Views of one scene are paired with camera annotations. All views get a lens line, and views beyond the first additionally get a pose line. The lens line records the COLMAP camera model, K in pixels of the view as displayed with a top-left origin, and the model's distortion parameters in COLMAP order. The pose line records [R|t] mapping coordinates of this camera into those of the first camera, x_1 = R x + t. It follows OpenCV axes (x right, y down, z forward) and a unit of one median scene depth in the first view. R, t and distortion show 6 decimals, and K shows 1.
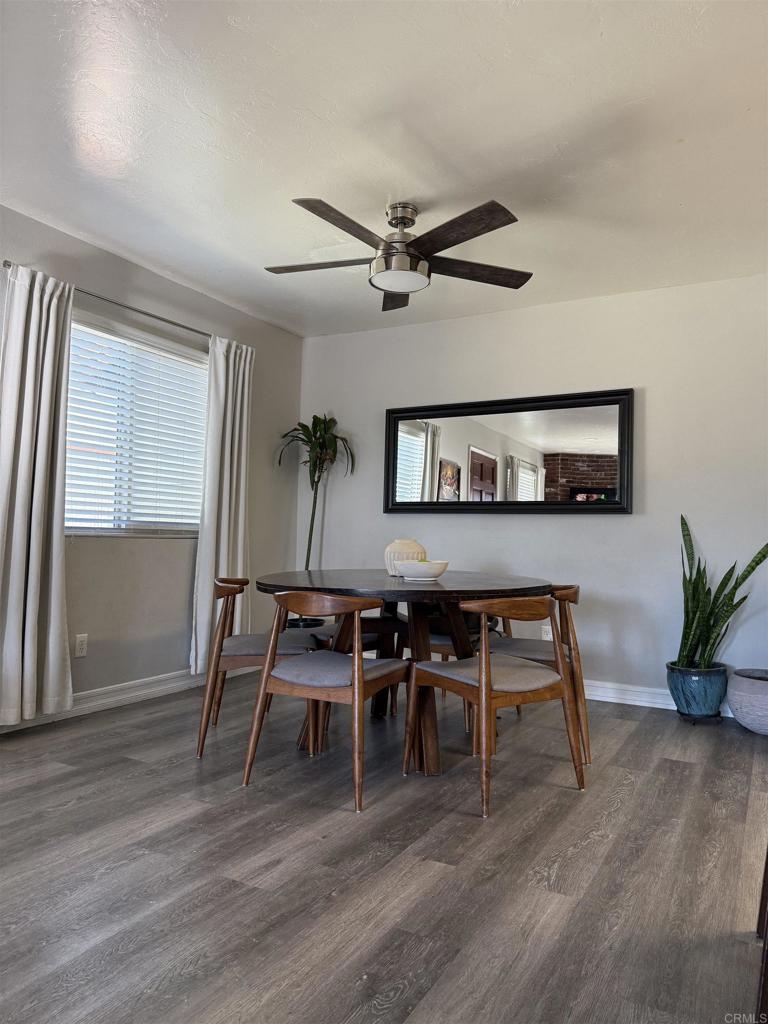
lens RADIAL K [[714.7, 0, 380.6], [0, 714.7, 513.4], [0, 0, 1]] dist [0.199331, -0.367664]
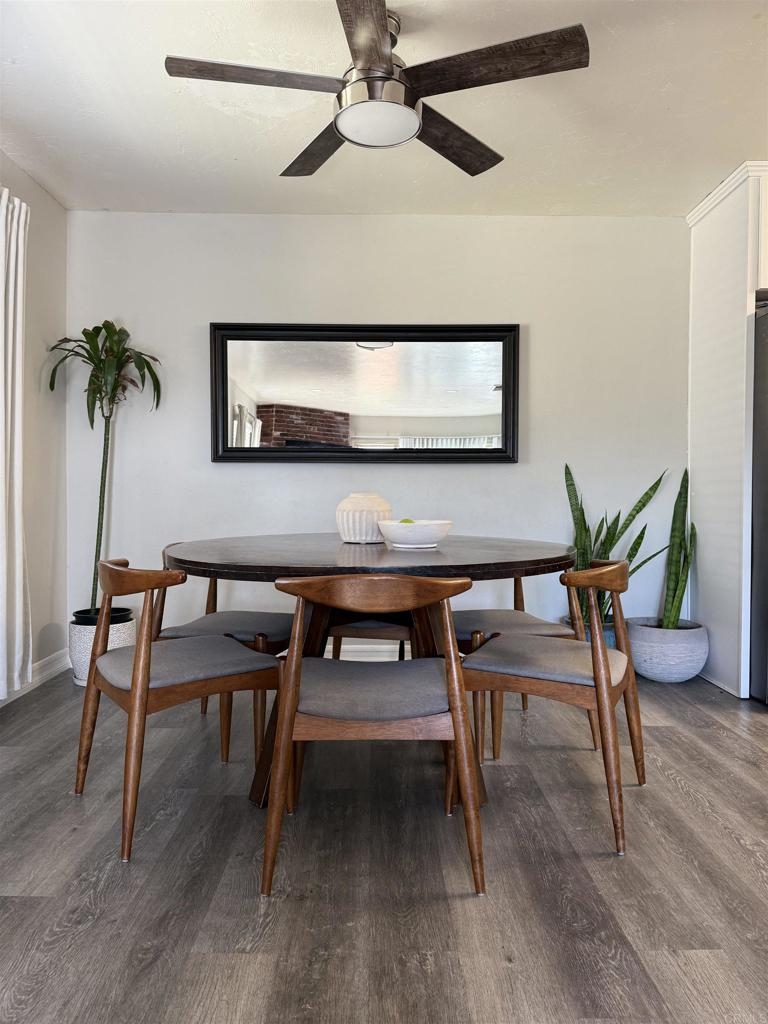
lens RADIAL K [[724.6, 0, 384.0], [0, 724.6, 512.0], [0, 0, 1]] dist [0.074984, -0.084720]
pose [[0.869732, -0.027362, 0.492764, -0.334642], [0.000459, 0.998506, 0.054635, 0.016484], [-0.493523, -0.047291, 0.868446, 0.369951]]
